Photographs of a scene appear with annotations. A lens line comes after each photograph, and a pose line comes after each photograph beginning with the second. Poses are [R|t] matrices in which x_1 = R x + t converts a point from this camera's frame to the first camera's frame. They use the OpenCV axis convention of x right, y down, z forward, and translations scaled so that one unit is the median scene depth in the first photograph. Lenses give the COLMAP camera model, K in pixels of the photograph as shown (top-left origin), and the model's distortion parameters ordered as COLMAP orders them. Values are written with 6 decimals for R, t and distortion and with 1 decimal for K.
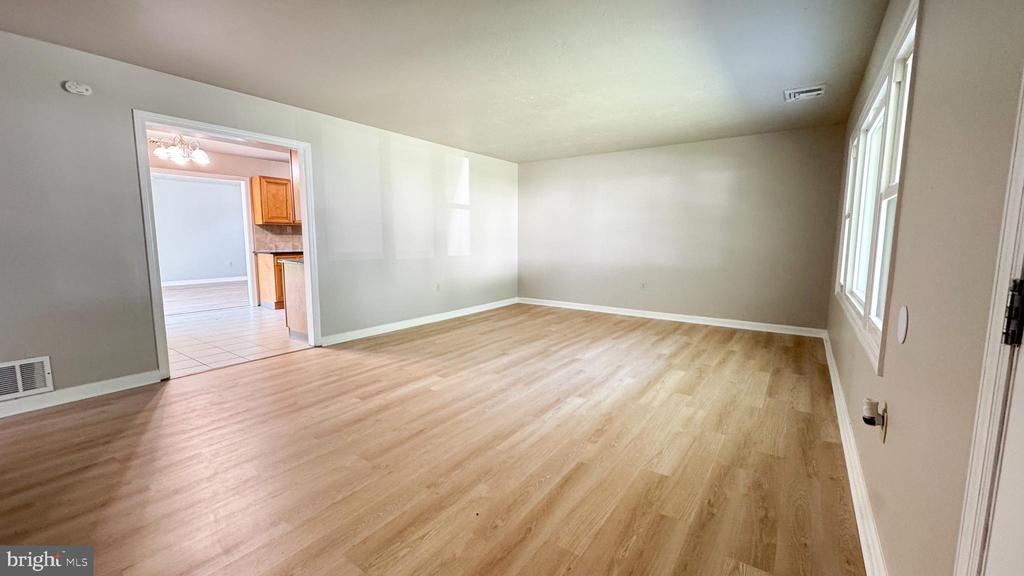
lens RADIAL K [[409.0, 0, 512.0], [0, 409.0, 288.0], [0, 0, 1]] dist [-0.004138, -0.000198]
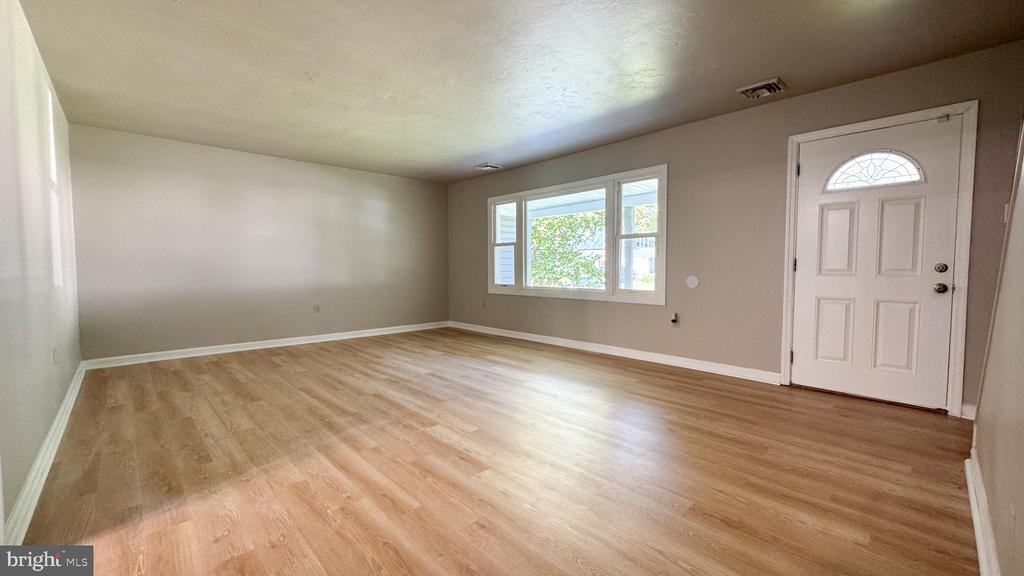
lens RADIAL K [[409.0, 0, 512.0], [0, 409.0, 288.0], [0, 0, 1]] dist [-0.004138, -0.000198]
pose [[0.191630, -0.052816, 0.980045, -0.922836], [0.119790, 0.992344, 0.030056, -0.048017], [-0.974130, 0.111640, 0.196490, 0.697503]]
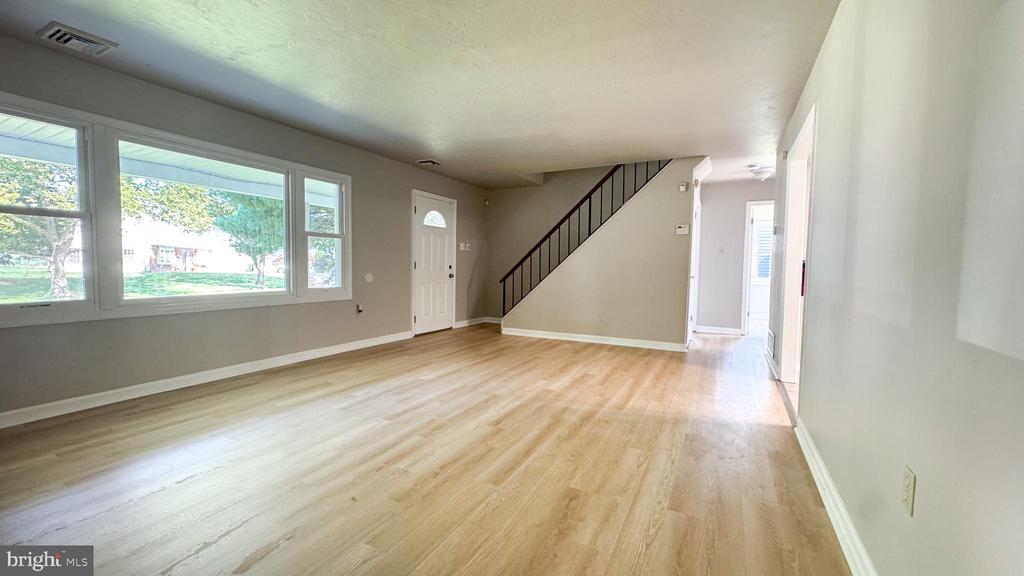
lens RADIAL K [[409.0, 0, 512.0], [0, 409.0, 288.0], [0, 0, 1]] dist [-0.004138, -0.000198]
pose [[-0.991375, -0.008602, -0.130773, 0.053801], [-0.031343, 0.984449, 0.172854, -0.212167], [0.127252, 0.175462, -0.976227, 2.007074]]
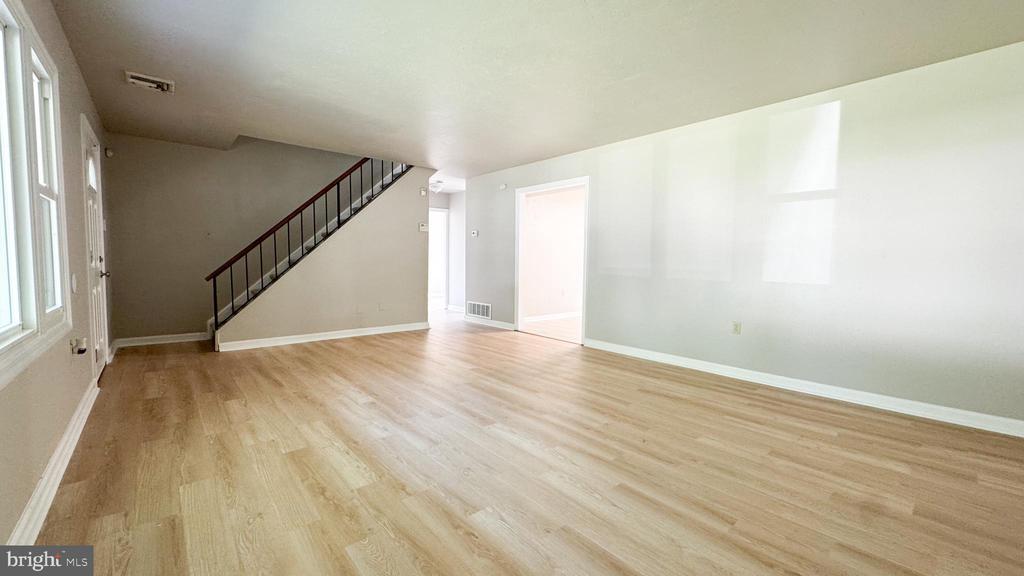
lens RADIAL K [[409.0, 0, 512.0], [0, 409.0, 288.0], [0, 0, 1]] dist [-0.004138, -0.000198]
pose [[-0.233002, 0.059620, -0.970647, 0.944882], [-0.131525, 0.987016, 0.092198, -0.134206], [0.963541, 0.149146, -0.222135, 1.378990]]
